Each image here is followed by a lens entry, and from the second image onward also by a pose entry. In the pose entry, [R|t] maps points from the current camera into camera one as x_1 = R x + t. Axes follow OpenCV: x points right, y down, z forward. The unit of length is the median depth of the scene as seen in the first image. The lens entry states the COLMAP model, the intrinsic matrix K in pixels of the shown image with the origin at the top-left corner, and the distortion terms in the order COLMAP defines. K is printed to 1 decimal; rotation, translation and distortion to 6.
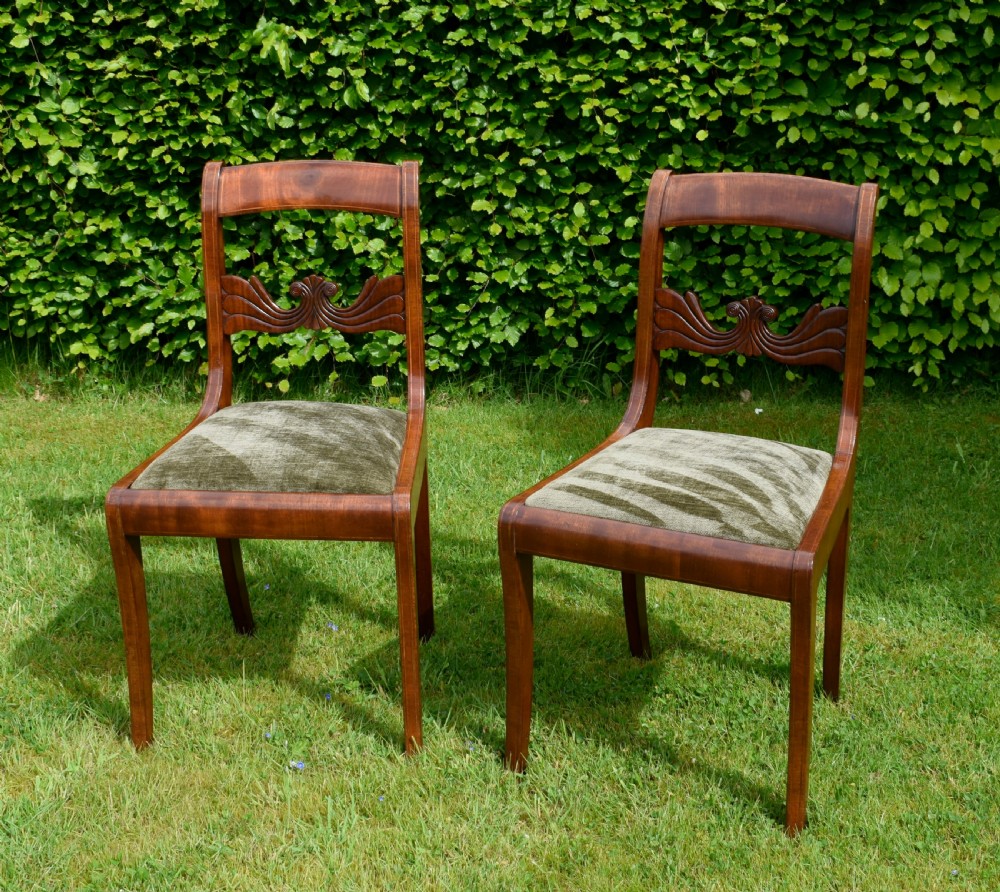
lens RADIAL K [[1641.0, 0, 495.5], [0, 1641.0, 400.9], [0, 0, 1]] dist [-0.062216, 0.000000]
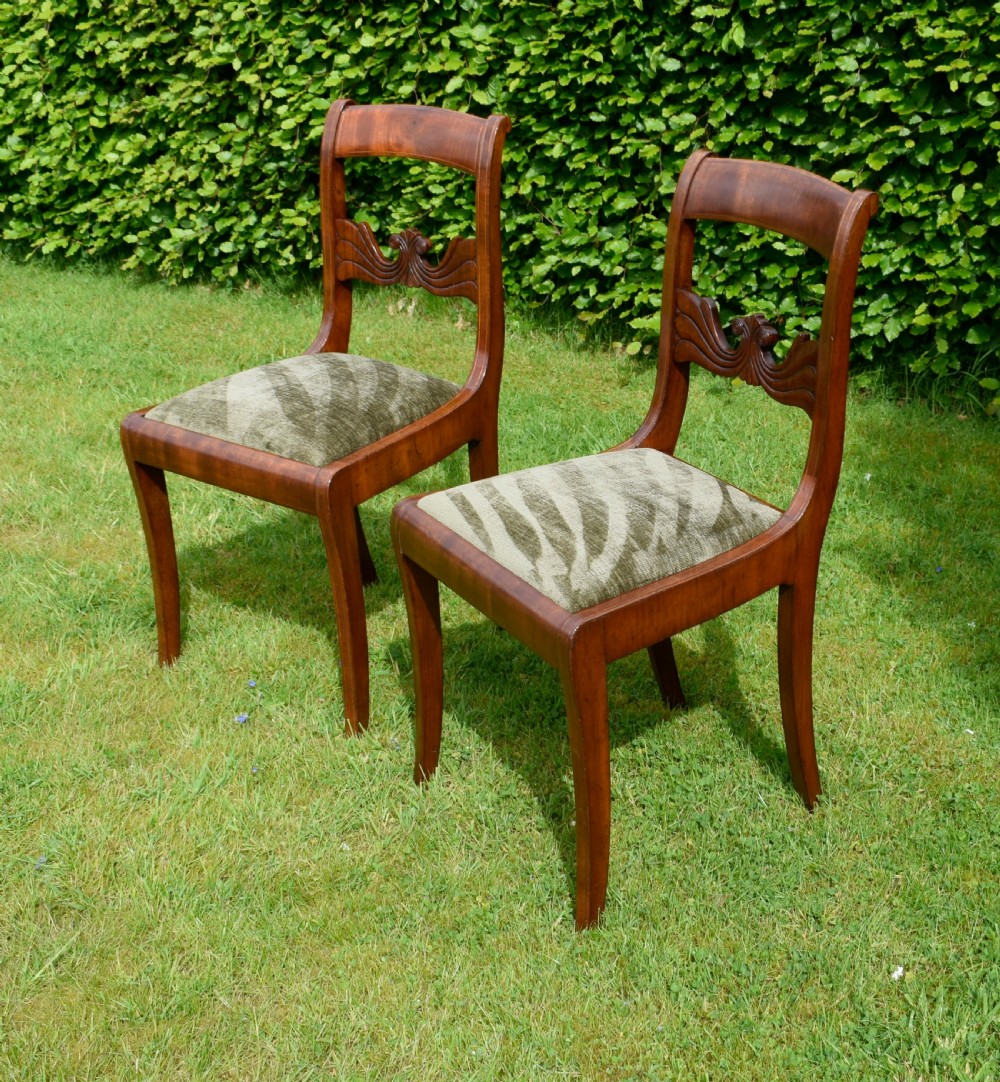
lens RADIAL K [[1674.1, 0, 616.4], [0, 1674.1, 563.6], [0, 0, 1]] dist [-0.041441, 0.000000]
pose [[0.861064, 0.206510, -0.464675, 0.353458], [-0.144271, 0.975484, 0.166182, -0.048644], [0.487601, -0.076054, 0.869748, 0.147081]]
